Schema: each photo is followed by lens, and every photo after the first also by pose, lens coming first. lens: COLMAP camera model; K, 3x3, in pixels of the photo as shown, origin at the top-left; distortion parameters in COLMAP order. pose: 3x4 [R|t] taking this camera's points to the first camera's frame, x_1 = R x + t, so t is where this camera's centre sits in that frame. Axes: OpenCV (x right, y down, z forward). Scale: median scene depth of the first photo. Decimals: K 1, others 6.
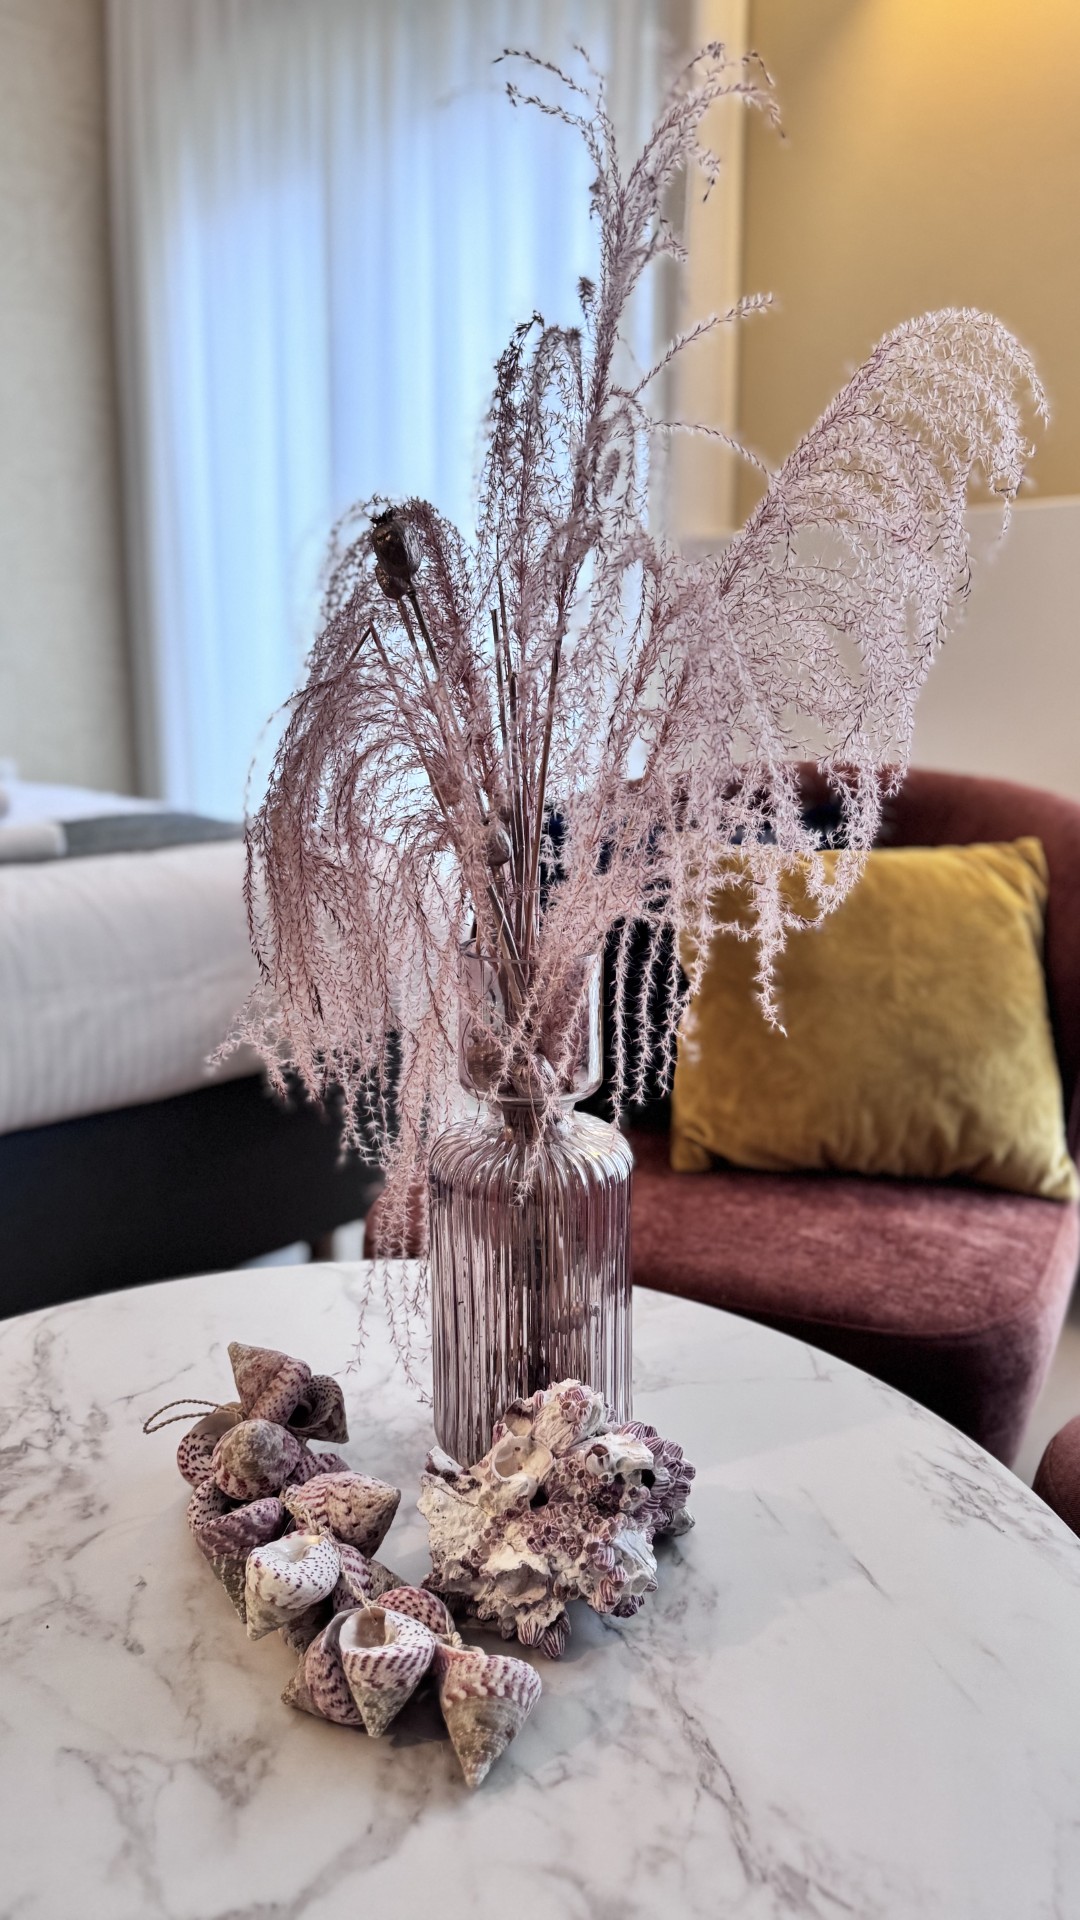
lens RADIAL K [[1348.3, 0, 540.0], [0, 1348.3, 960.0], [0, 0, 1]] dist [0.116620, -0.246378]
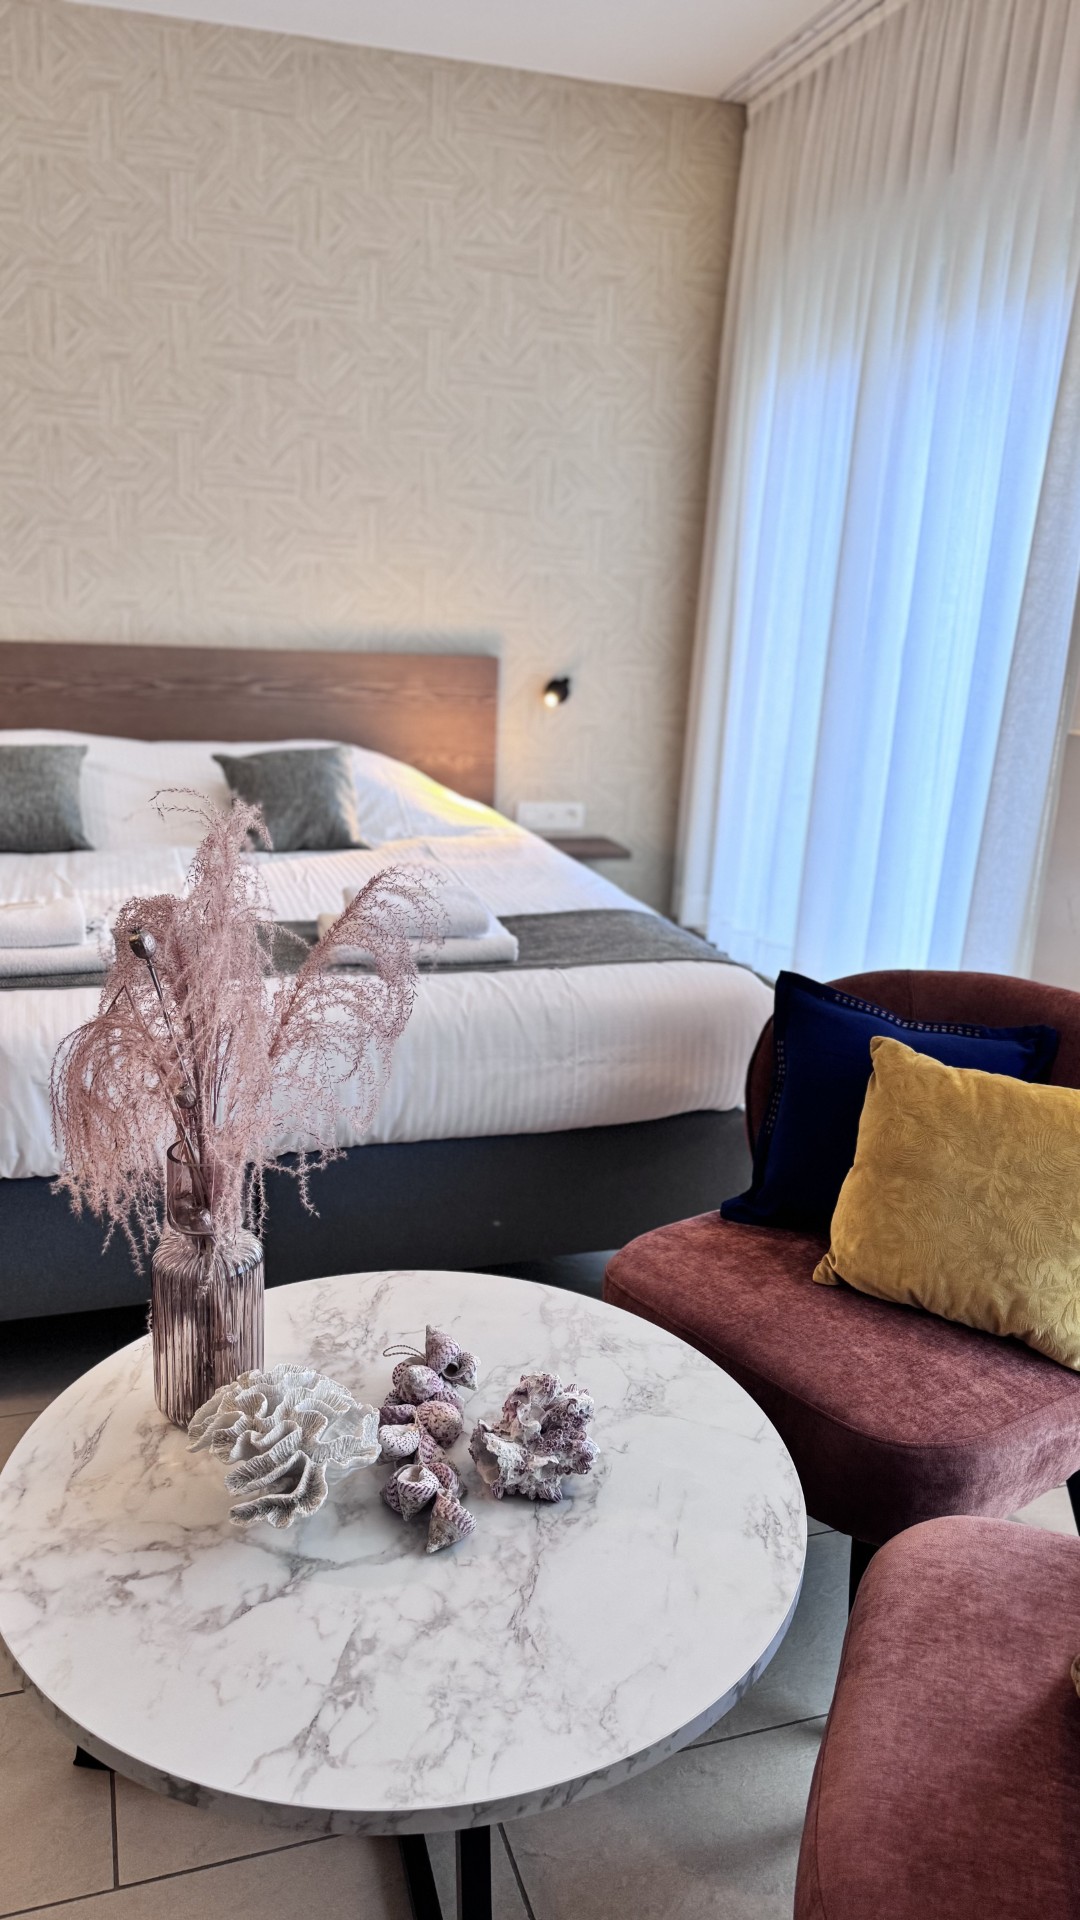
lens RADIAL K [[1348.3, 0, 540.0], [0, 1348.3, 960.0], [0, 0, 1]] dist [0.116620, -0.246378]
pose [[0.884975, 0.163925, -0.435831, 0.431531], [-0.139332, 0.986323, 0.088055, -0.277304], [0.444305, -0.017201, 0.895711, -0.441492]]
